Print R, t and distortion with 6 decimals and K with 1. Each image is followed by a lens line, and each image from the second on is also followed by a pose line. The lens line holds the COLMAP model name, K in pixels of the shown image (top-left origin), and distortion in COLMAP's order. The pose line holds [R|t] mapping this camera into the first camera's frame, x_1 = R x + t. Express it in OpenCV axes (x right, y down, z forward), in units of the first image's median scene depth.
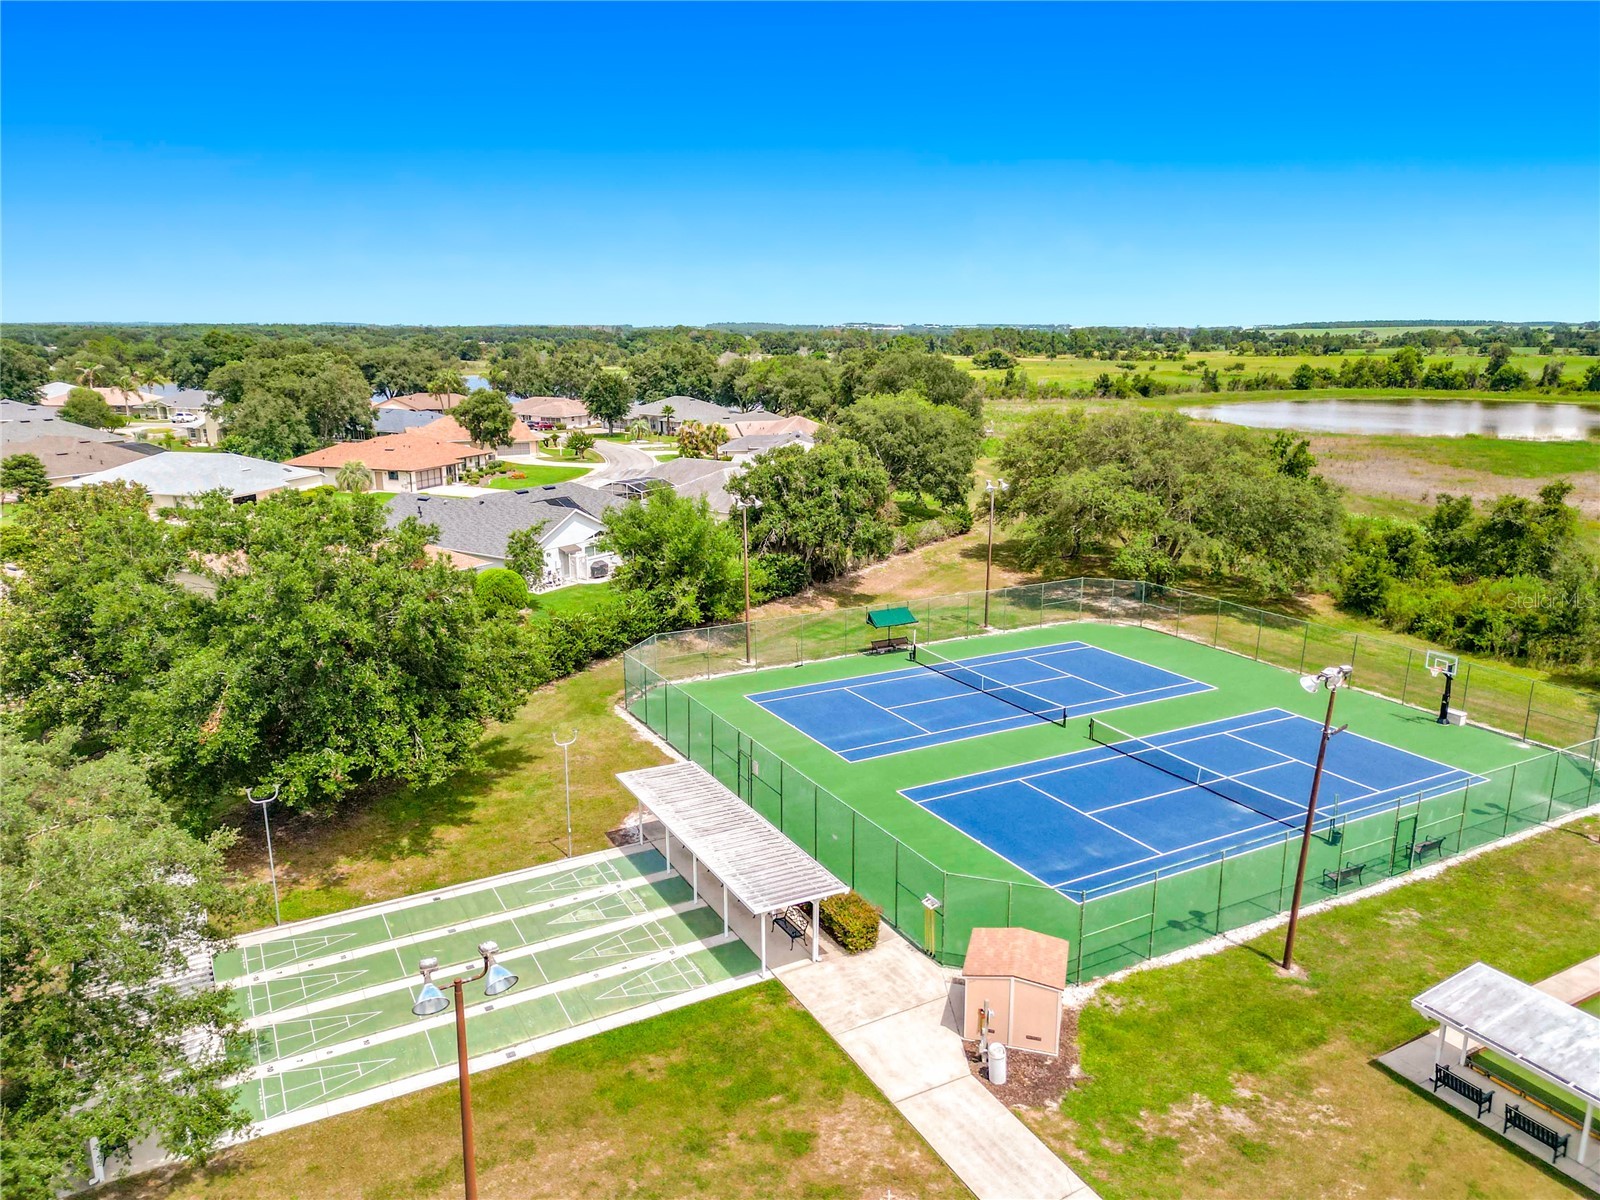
lens RADIAL K [[1138.4, 0, 800.0], [0, 1138.4, 600.0], [0, 0, 1]] dist [0.061709, -0.061657]
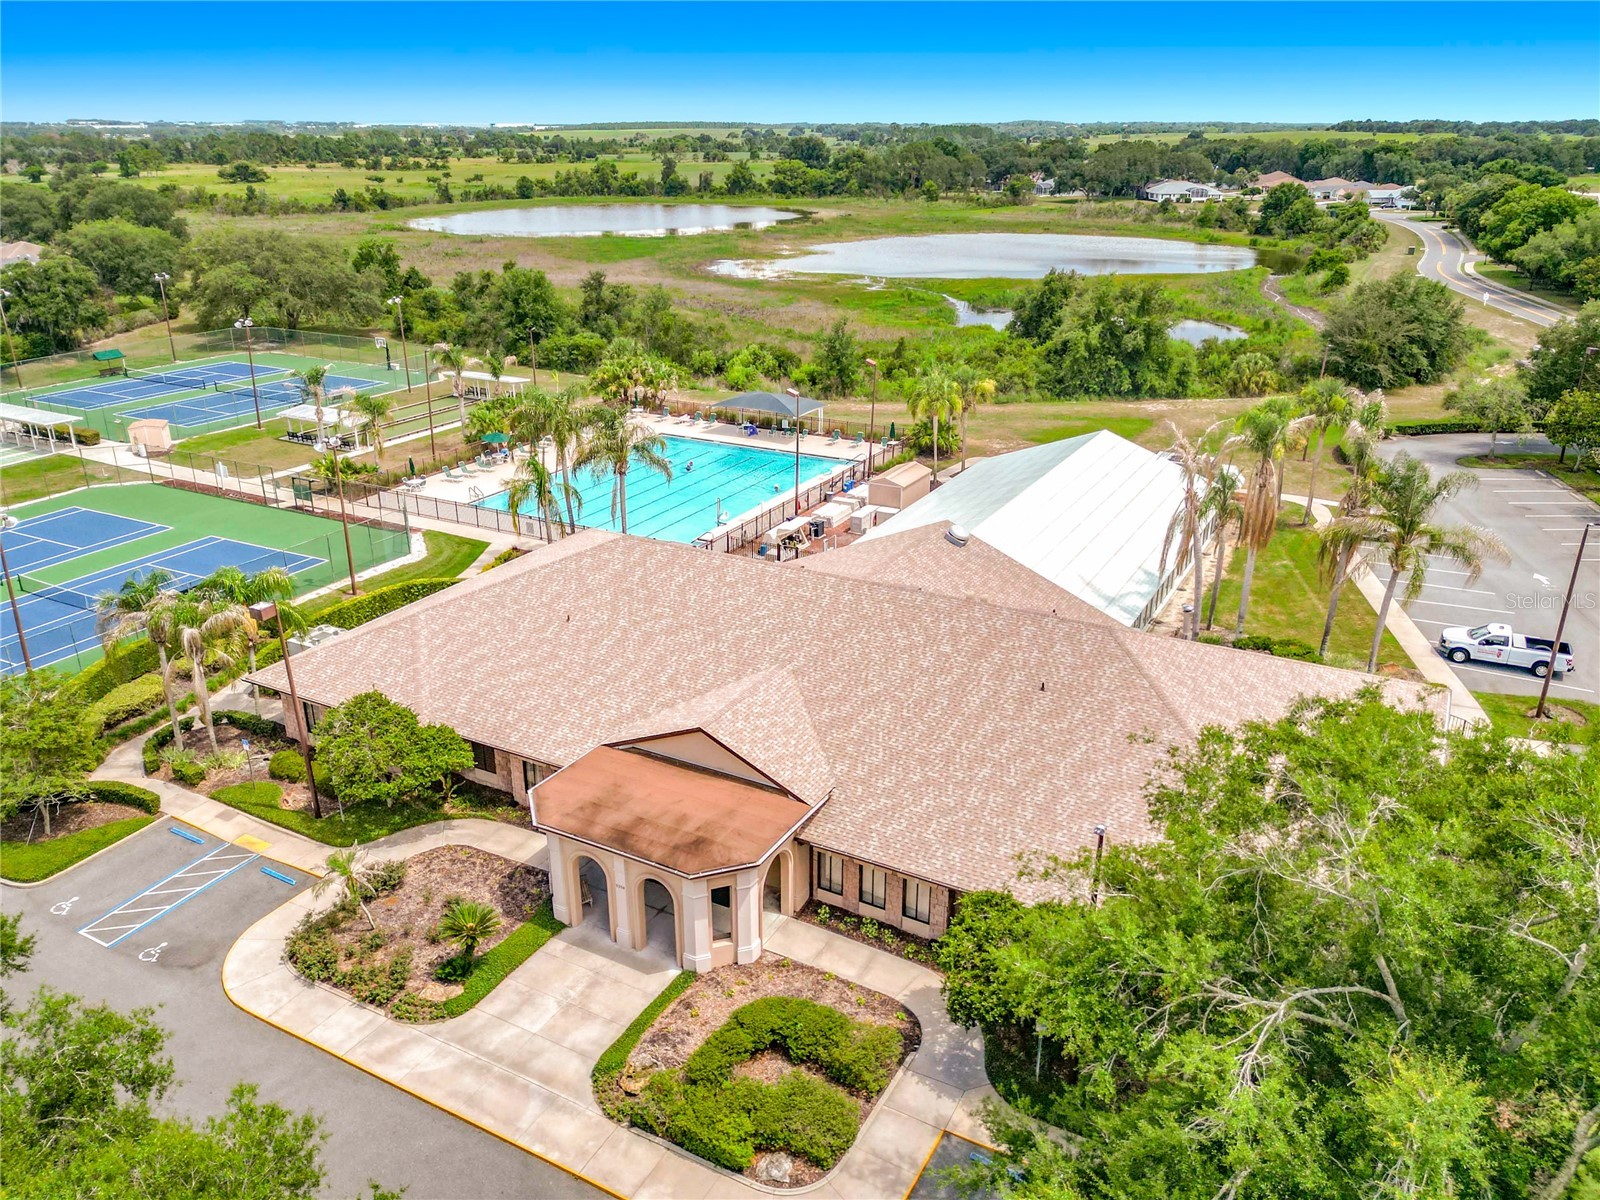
lens RADIAL K [[1198.5, 0, 789.8], [0, 1198.5, 608.6], [0, 0, 1]] dist [0.025132, -0.042337]
pose [[0.853833, -0.194093, 0.483008, 0.001816], [0.120164, 0.976317, 0.179907, 0.085078], [-0.506488, -0.095570, 0.856934, -0.526448]]
